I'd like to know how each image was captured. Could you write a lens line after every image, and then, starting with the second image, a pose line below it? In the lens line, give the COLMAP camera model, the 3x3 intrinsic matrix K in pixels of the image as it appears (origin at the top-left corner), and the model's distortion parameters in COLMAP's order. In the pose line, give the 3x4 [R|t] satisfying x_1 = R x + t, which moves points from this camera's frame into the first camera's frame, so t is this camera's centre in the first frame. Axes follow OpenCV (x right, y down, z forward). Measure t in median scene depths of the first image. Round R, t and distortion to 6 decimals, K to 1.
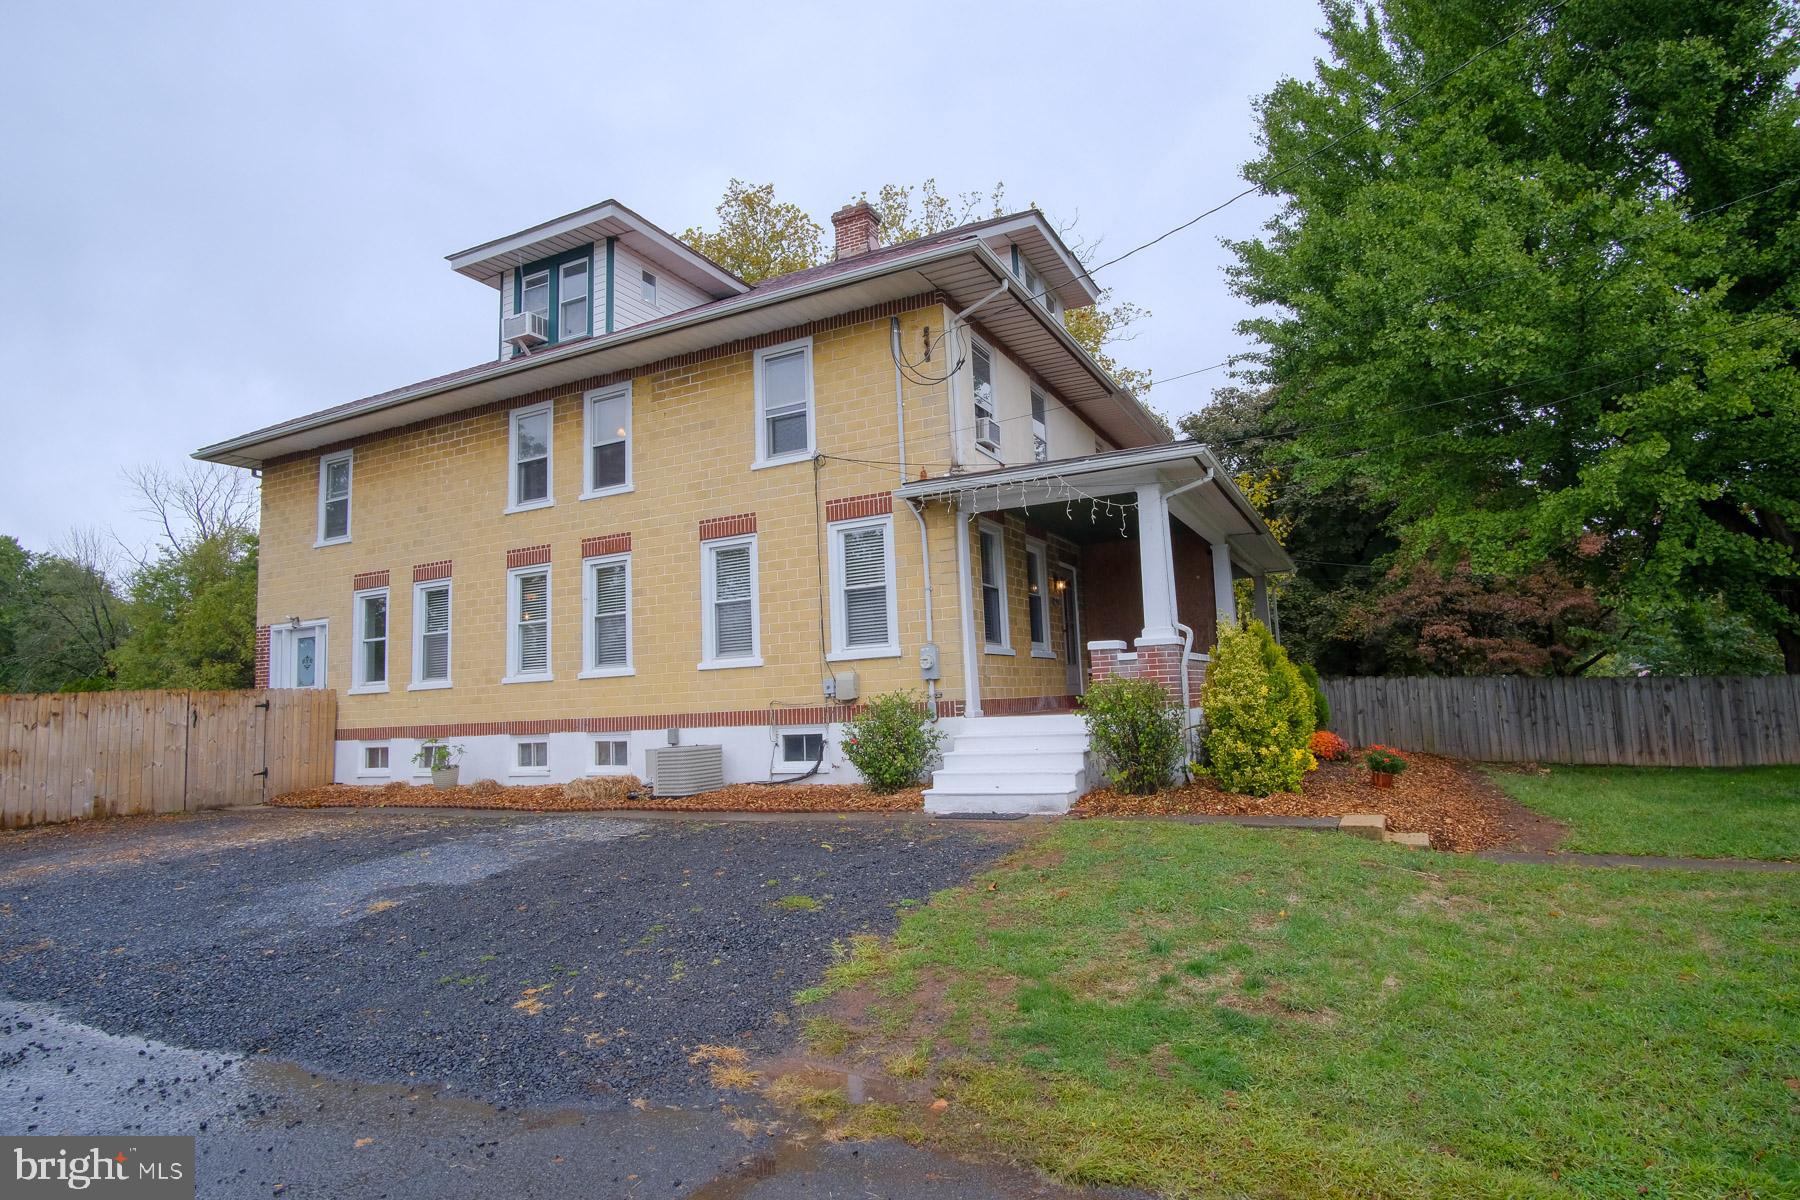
lens RADIAL K [[962.6, 0, 905.3], [0, 962.6, 592.0], [0, 0, 1]] dist [-0.024068, 0.001949]
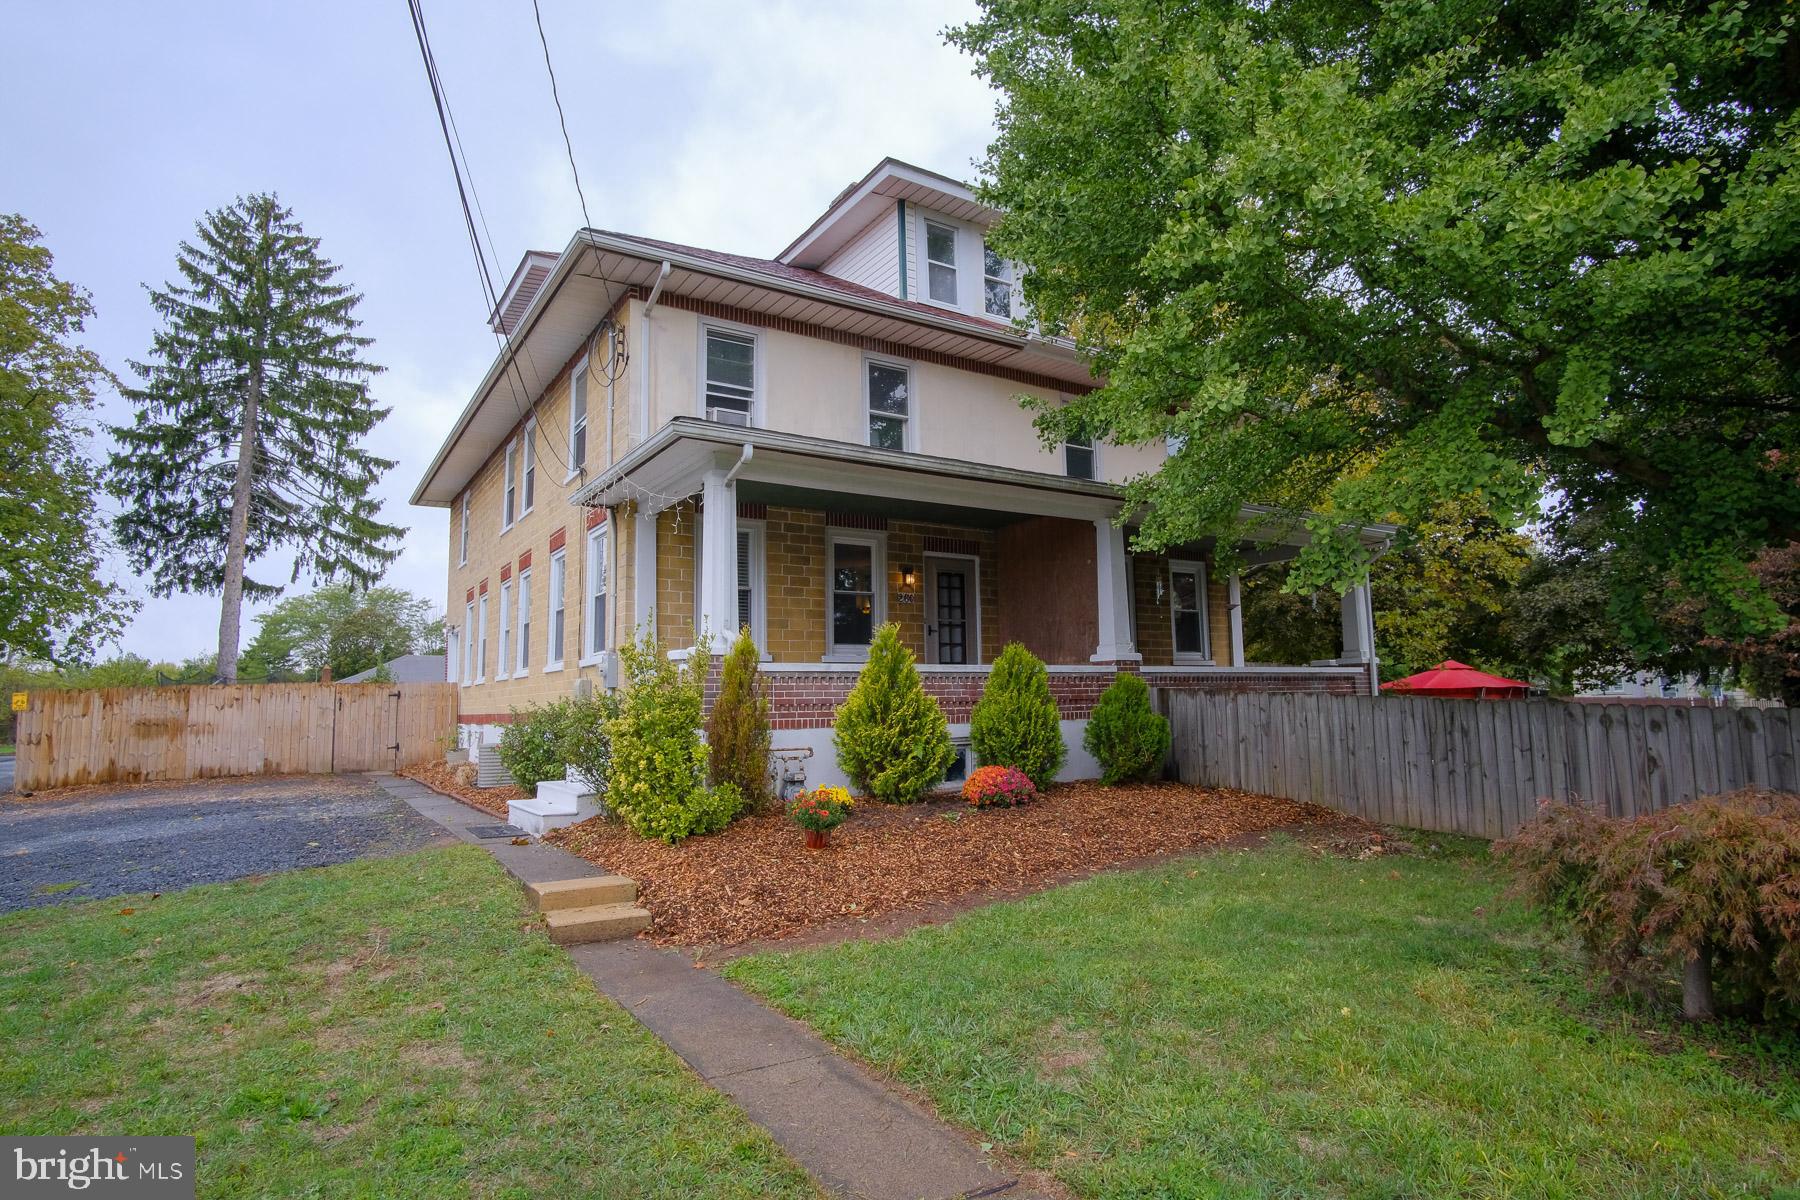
lens RADIAL K [[962.6, 0, 901.8], [0, 962.6, 593.8], [0, 0, 1]] dist [-0.024068, 0.001949]
pose [[0.859188, -0.030785, -0.510732, 0.665480], [0.039517, 0.999199, 0.006250, 0.000687], [0.510131, -0.025552, 0.859717, 0.265376]]
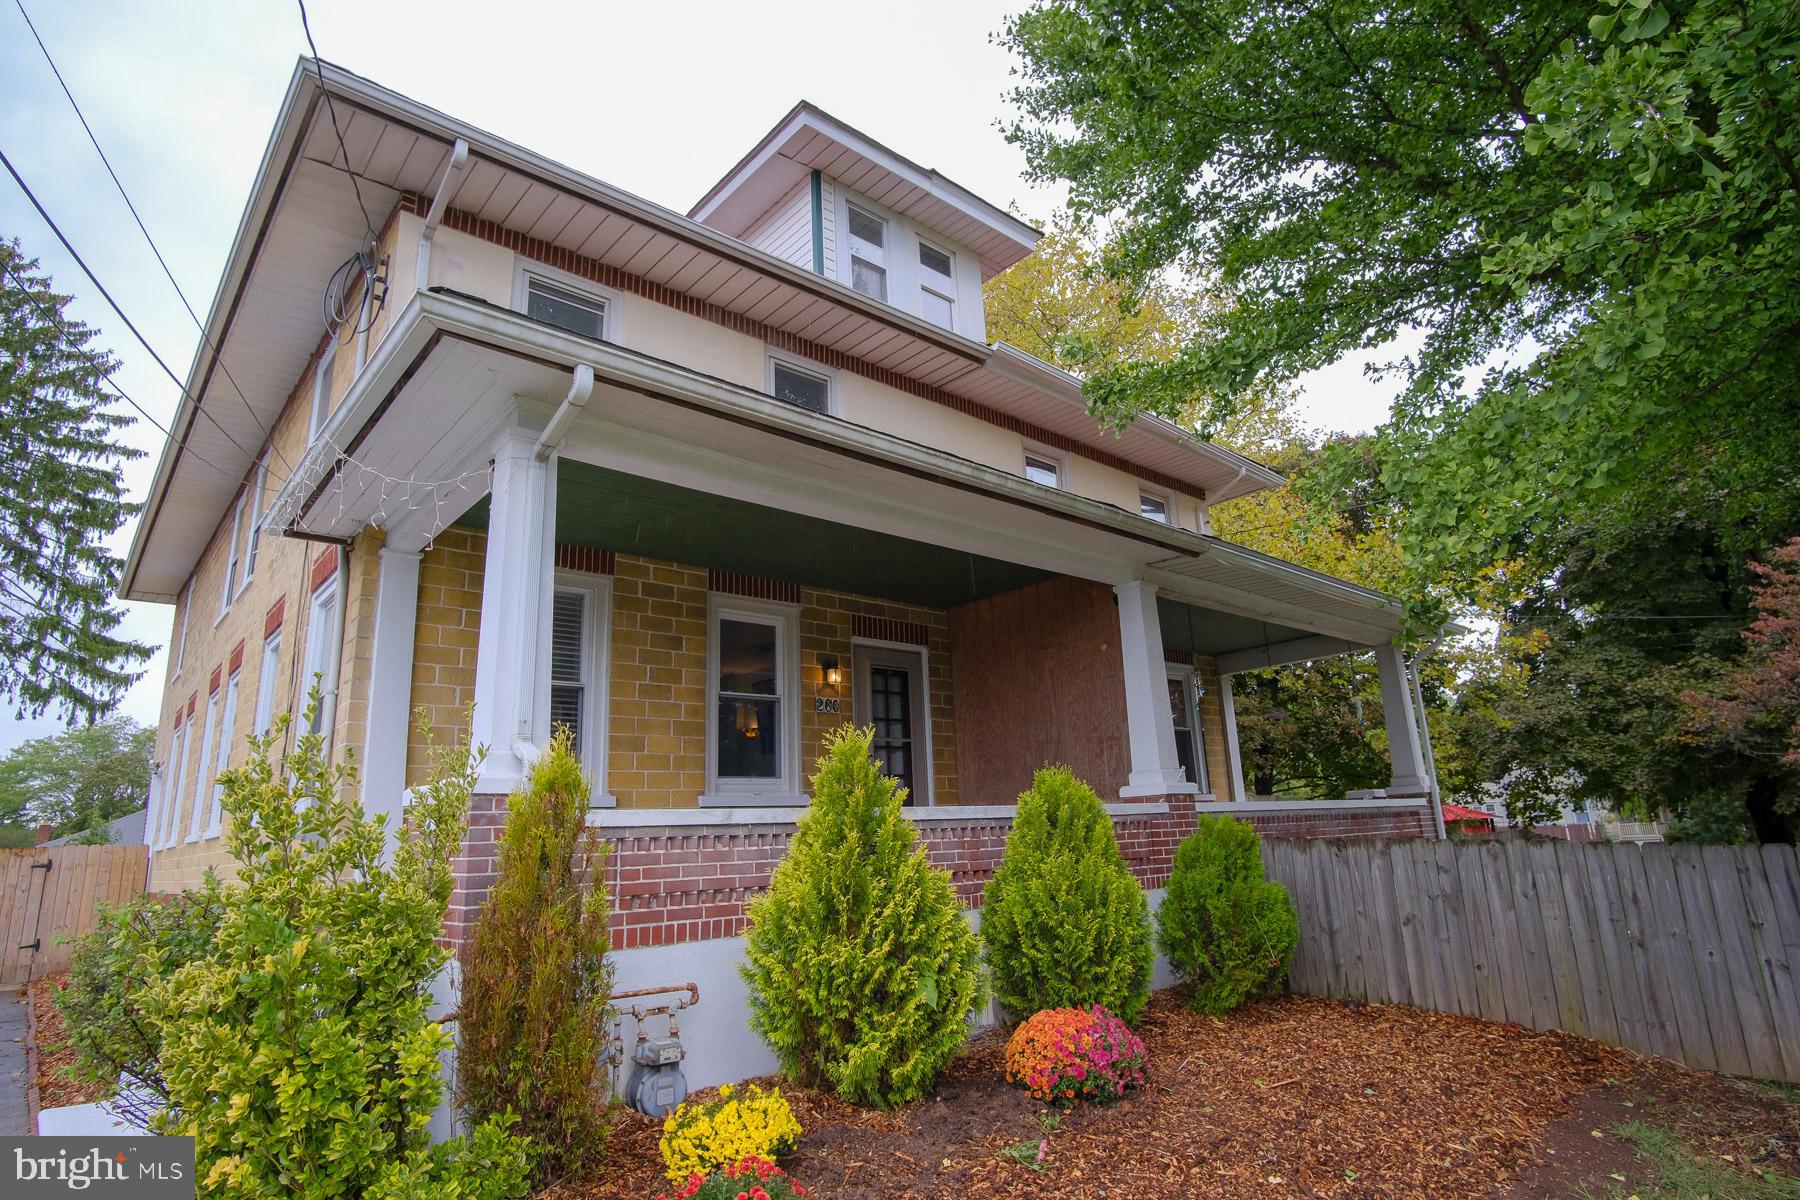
lens RADIAL K [[962.6, 0, 906.3], [0, 962.6, 591.8], [0, 0, 1]] dist [-0.024068, 0.001949]
pose [[0.928279, -0.092172, -0.360281, 0.459590], [0.046678, 0.990015, -0.133013, 0.024016], [0.368943, 0.106656, 0.923312, 0.521244]]
